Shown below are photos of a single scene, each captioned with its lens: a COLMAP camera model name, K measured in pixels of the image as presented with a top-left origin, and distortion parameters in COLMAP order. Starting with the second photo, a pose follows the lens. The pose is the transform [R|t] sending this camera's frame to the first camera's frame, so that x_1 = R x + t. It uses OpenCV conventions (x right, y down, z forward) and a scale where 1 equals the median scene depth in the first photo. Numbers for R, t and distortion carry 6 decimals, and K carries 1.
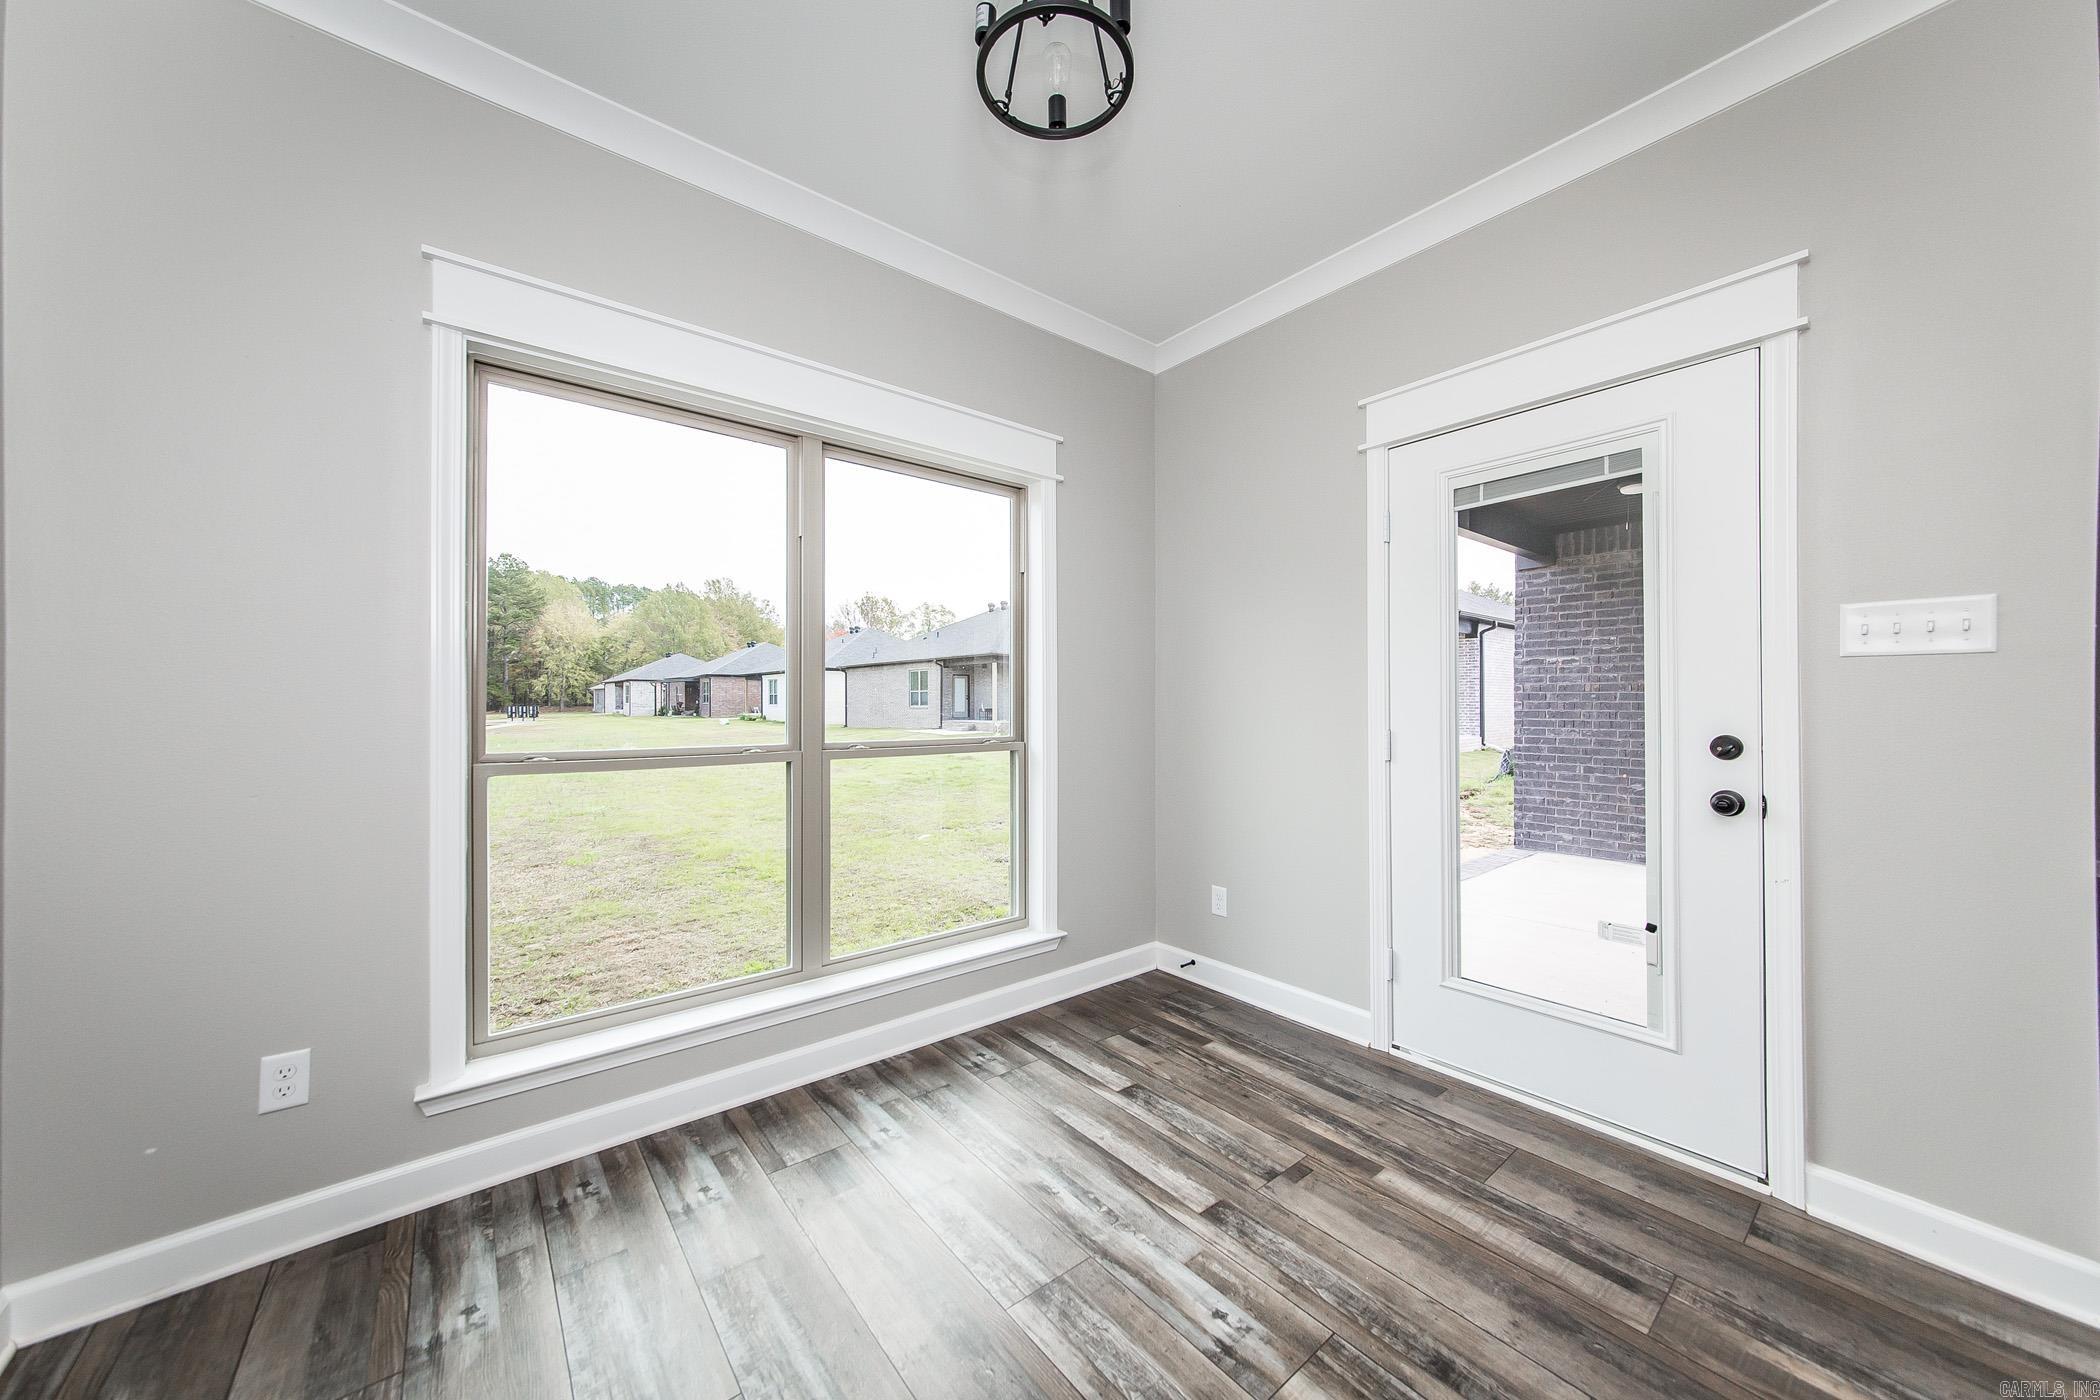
lens RADIAL K [[744.1, 0, 1044.3], [0, 744.1, 706.9], [0, 0, 1]] dist [-0.000882, -0.000130]
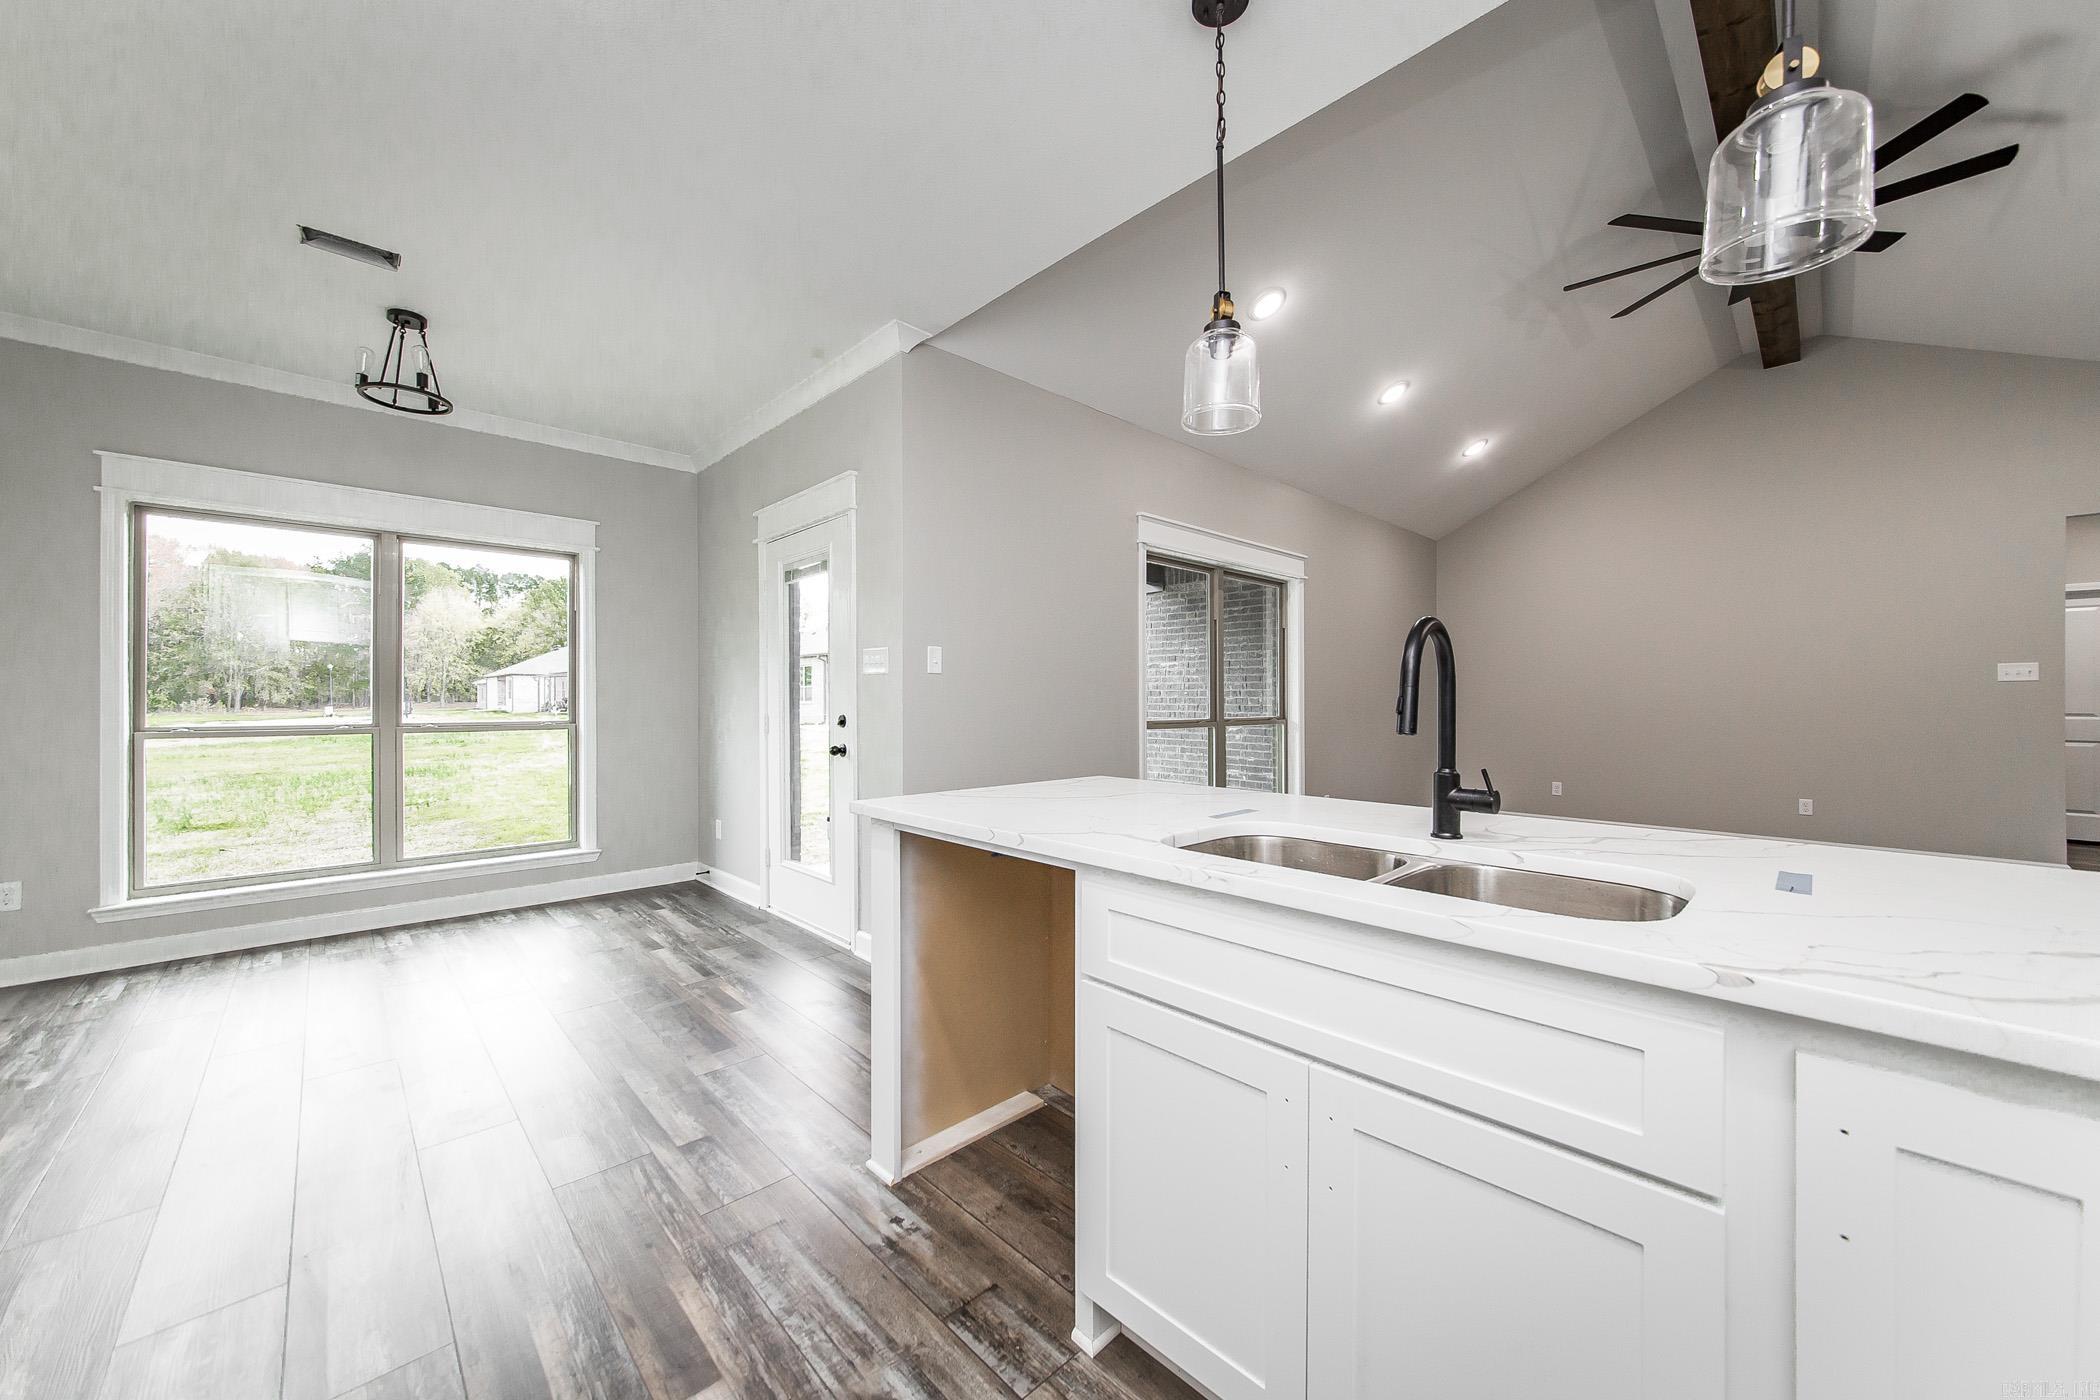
lens RADIAL K [[762.8, 0, 1038.8], [0, 762.8, 697.5], [0, 0, 1]] dist [-0.001715, 0.000048]
pose [[0.996665, 0.000281, 0.081607, 0.365761], [0.000234, 0.999980, -0.006300, 0.001461], [-0.081608, 0.006298, 0.996645, -0.291259]]
